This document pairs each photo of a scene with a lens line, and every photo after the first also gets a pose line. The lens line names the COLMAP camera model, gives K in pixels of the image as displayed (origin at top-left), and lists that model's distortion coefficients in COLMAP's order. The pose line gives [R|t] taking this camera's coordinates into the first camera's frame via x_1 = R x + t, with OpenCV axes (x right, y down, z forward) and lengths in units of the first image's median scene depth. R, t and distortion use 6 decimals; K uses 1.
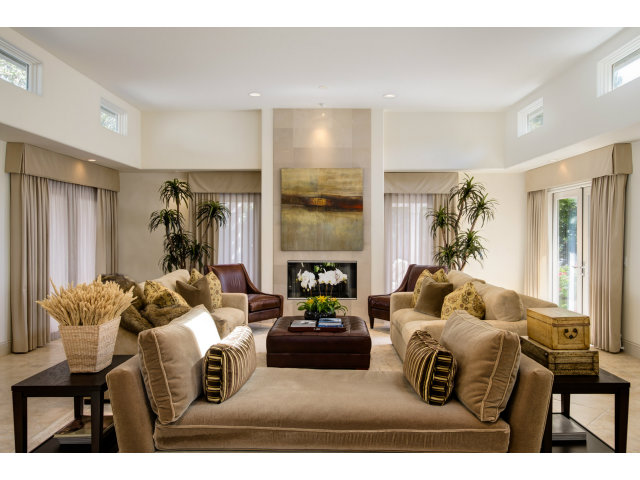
lens RADIAL K [[495.7, 0, 320.0], [0, 495.7, 240.0], [0, 0, 1]] dist [-0.002886, -0.000237]
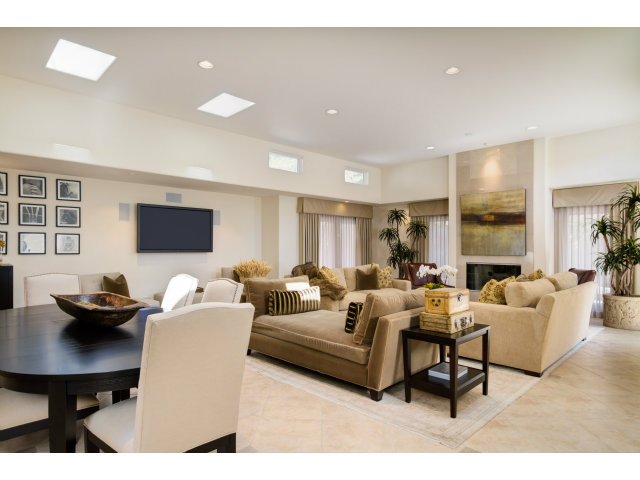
lens RADIAL K [[371.2, 0, 322.2], [0, 371.2, 243.8], [0, 0, 1]] dist [-0.004282, -0.000902]
pose [[0.714374, -0.007836, -0.699720, 0.367445], [-0.009033, 0.999751, -0.020419, 0.014861], [0.699706, 0.020907, 0.714125, -0.005587]]
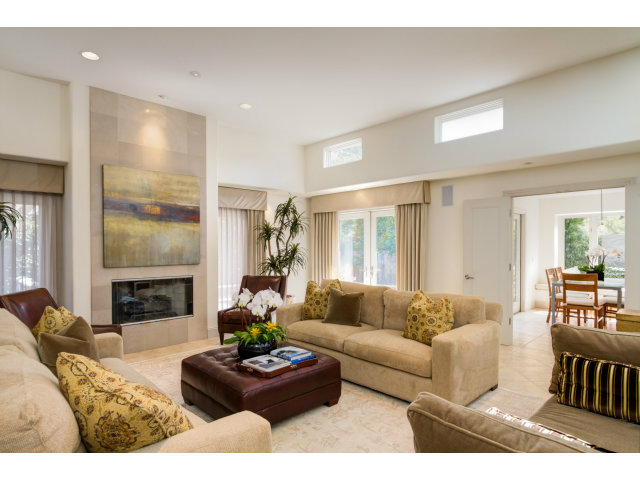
lens RADIAL K [[367.4, 0, 308.2], [0, 367.4, 248.4], [0, 0, 1]] dist [-0.000656, -0.000048]
pose [[0.726775, -0.006948, 0.686840, -0.245116], [0.011874, 0.999927, -0.002449, -0.004665], [-0.686773, 0.009935, 0.726804, 0.346443]]
